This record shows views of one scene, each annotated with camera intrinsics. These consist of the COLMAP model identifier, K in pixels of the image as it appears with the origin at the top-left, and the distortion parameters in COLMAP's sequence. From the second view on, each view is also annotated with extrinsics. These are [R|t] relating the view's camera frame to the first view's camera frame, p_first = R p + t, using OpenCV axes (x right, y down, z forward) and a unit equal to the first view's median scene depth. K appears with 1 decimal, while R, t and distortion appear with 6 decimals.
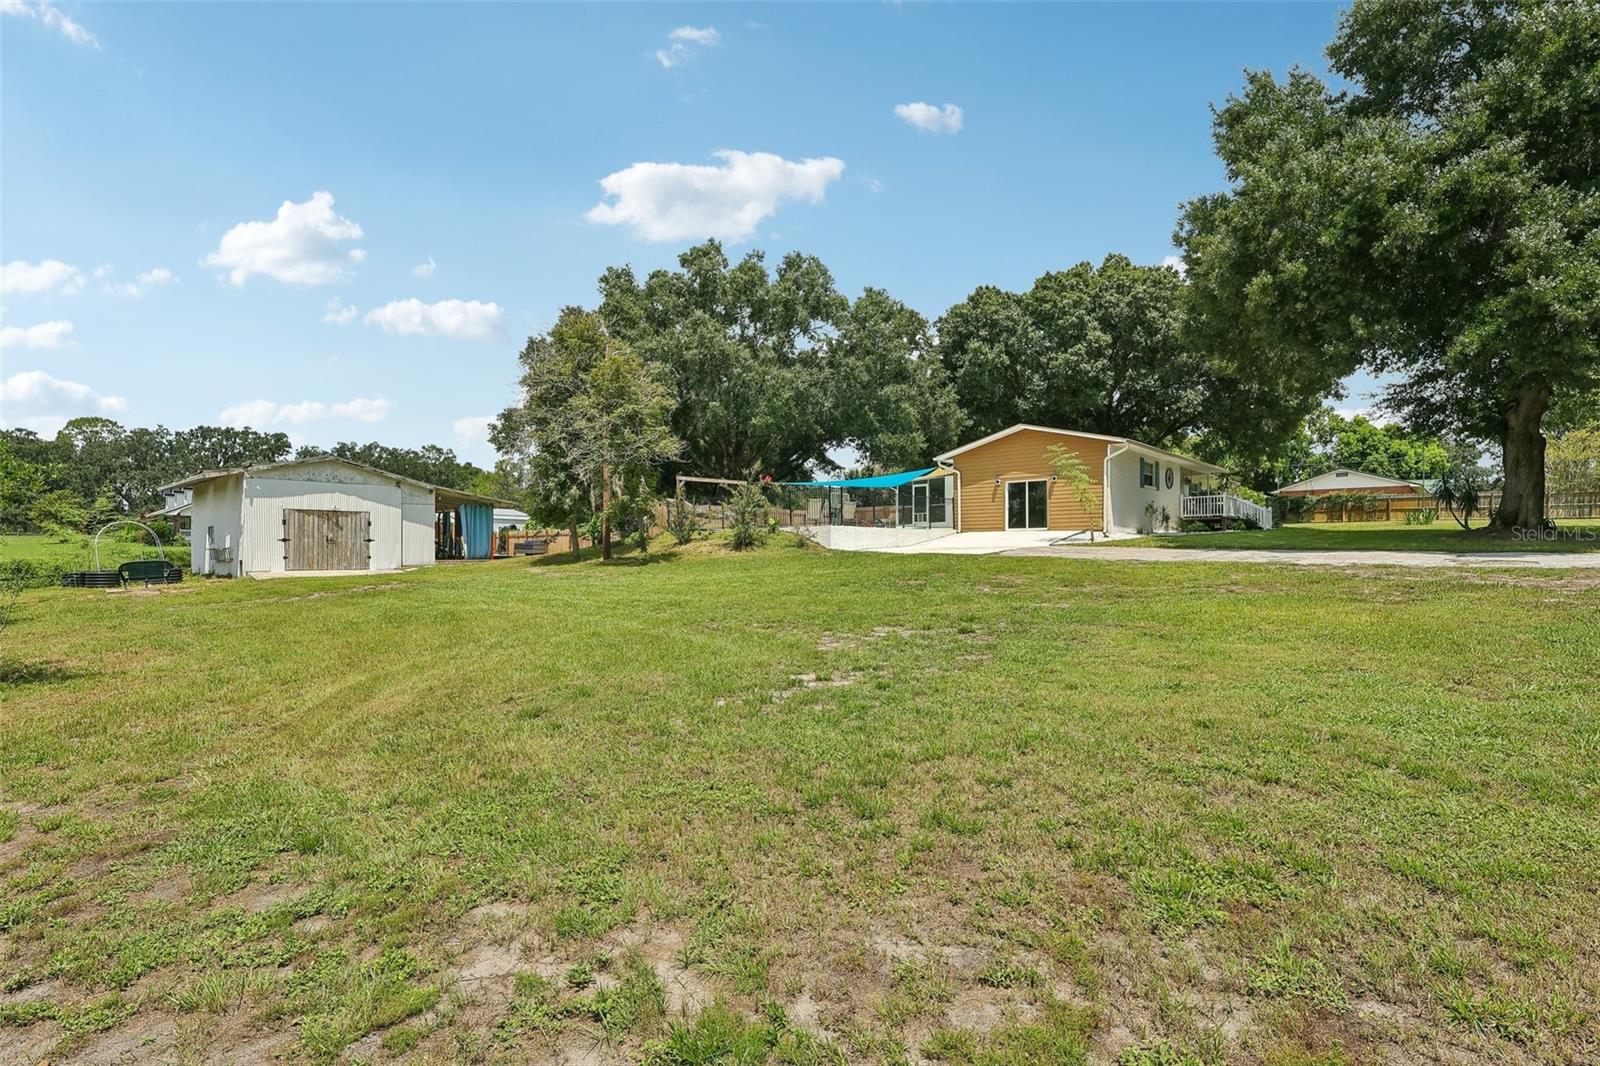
lens RADIAL K [[740.1, 0, 800.0], [0, 740.1, 533.0], [0, 0, 1]] dist [-0.000513, -0.000071]
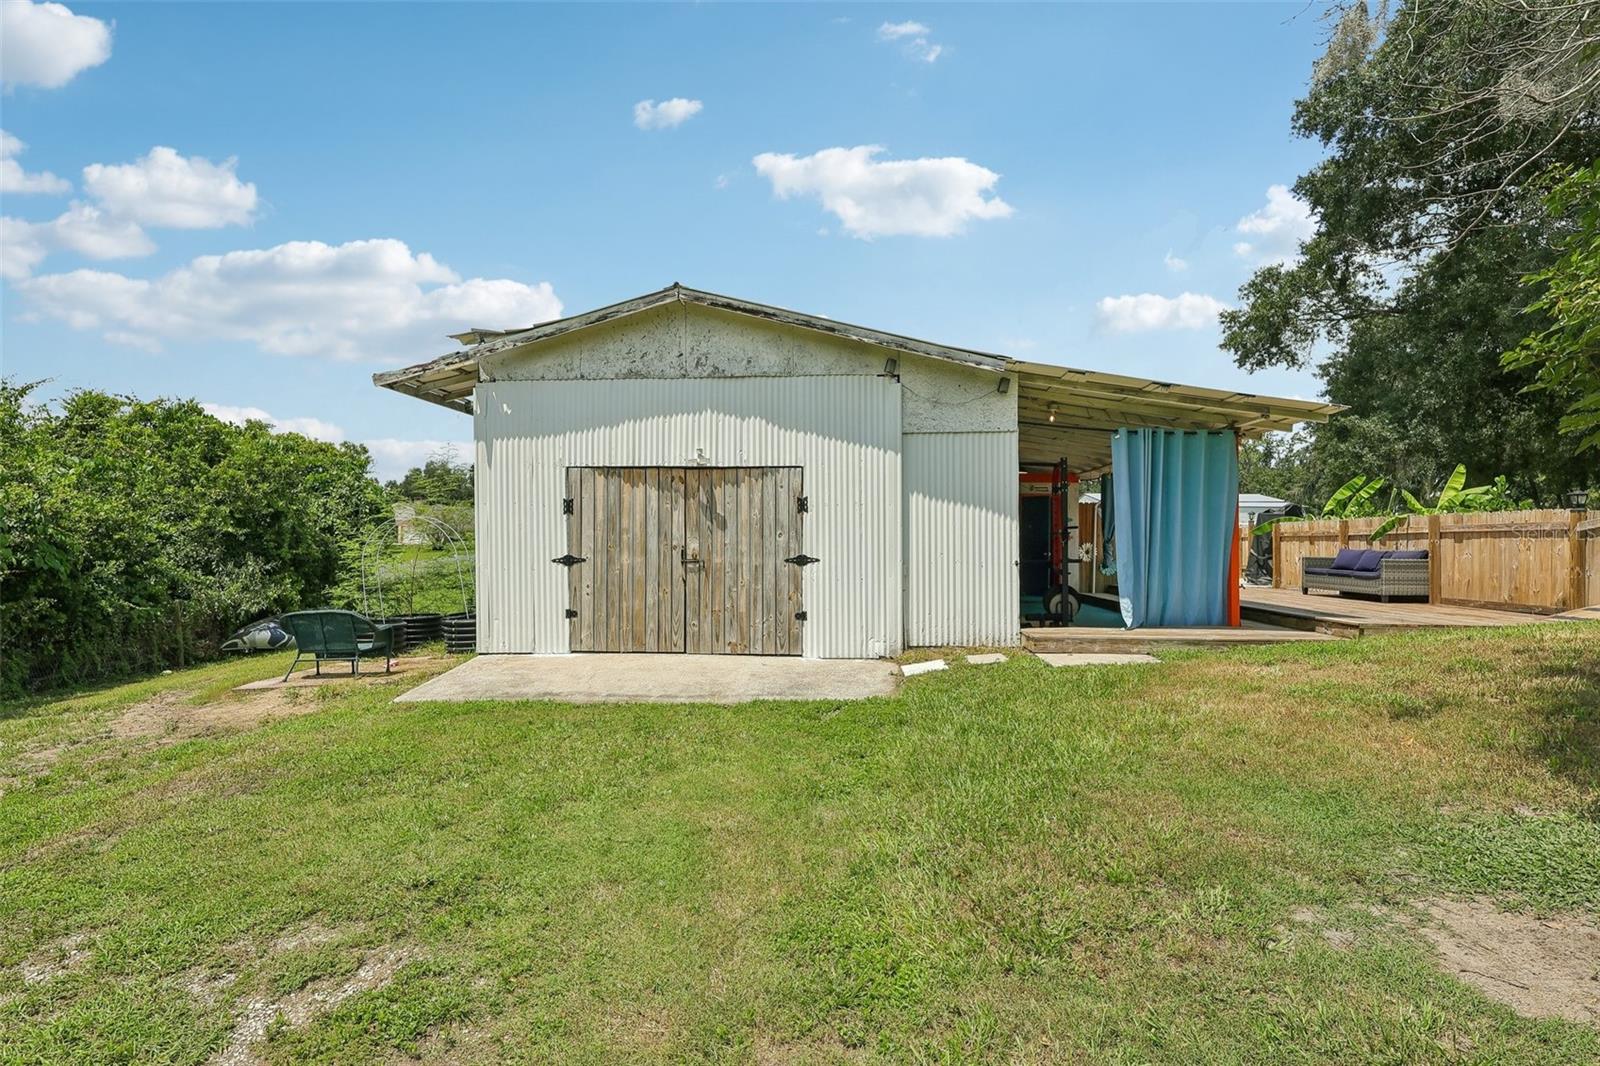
lens RADIAL K [[740.1, 0, 800.0], [0, 740.1, 533.0], [0, 0, 1]] dist [-0.000513, -0.000071]
pose [[0.606175, -0.005660, -0.795311, -0.341592], [0.013997, 0.999896, 0.003553, -0.002275], [0.795208, -0.013286, 0.606191, 0.814870]]
